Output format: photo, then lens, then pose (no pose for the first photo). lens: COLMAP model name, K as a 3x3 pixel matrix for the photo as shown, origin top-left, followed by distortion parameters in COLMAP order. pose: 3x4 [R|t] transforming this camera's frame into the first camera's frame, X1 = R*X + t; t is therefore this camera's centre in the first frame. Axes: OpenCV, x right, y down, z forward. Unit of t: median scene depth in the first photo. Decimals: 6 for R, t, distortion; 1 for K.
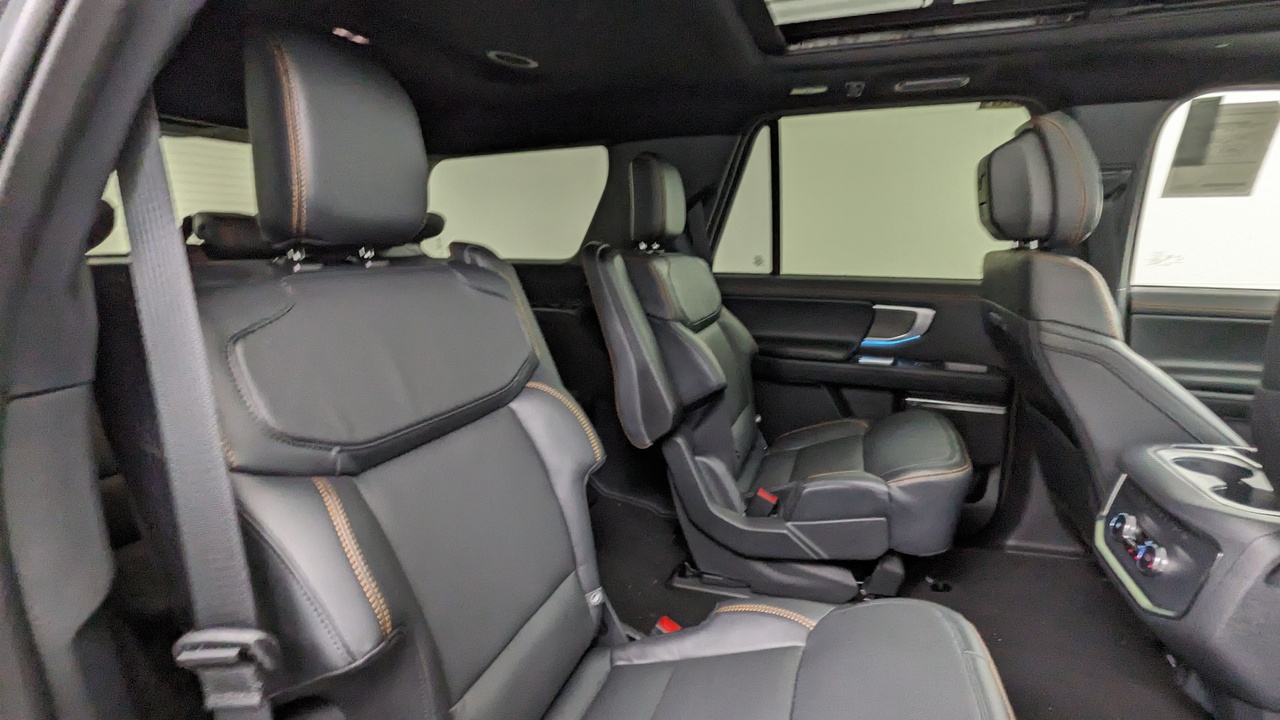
lens RADIAL K [[618.4, 0, 633.6], [0, 618.4, 354.7], [0, 0, 1]] dist [-0.003170, 0.001626]
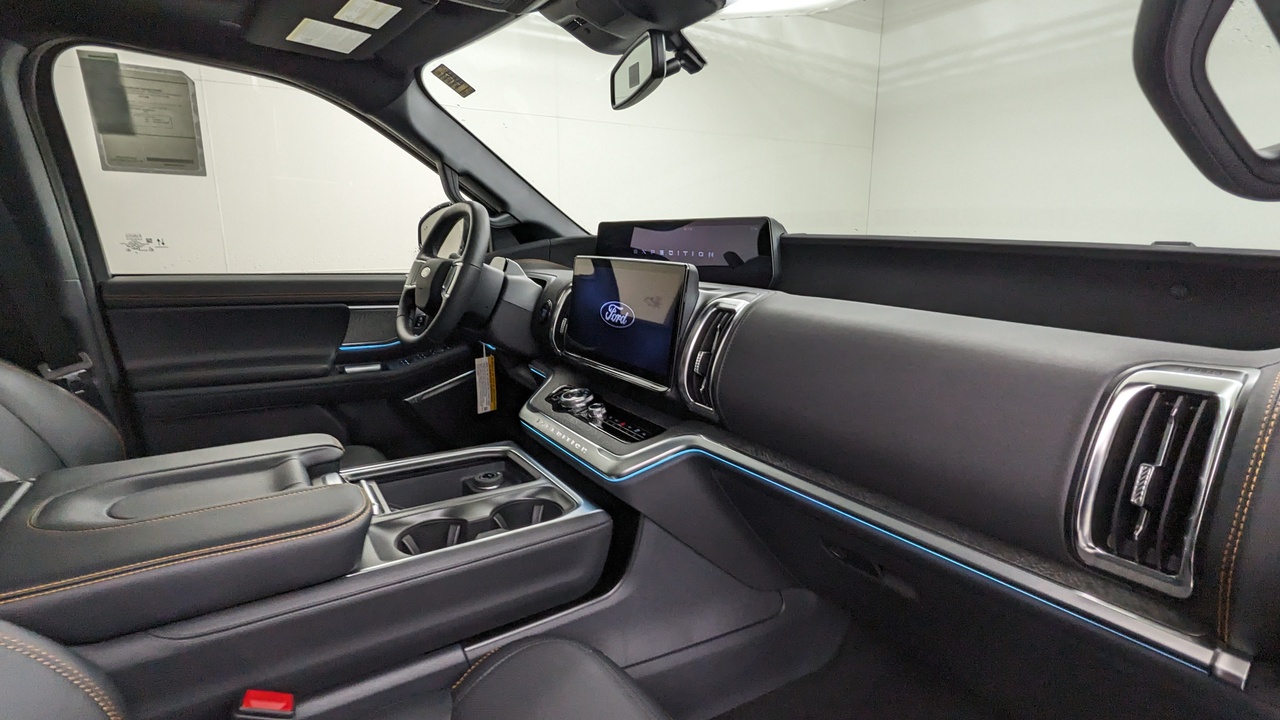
lens RADIAL K [[618.4, 0, 643.3], [0, 618.4, 356.1], [0, 0, 1]] dist [-0.003170, 0.001626]
pose [[0.614225, -0.132560, 0.777917, 0.702395], [0.144854, 0.987979, 0.053983, 0.067048], [-0.775722, 0.079527, 0.626044, -0.095484]]
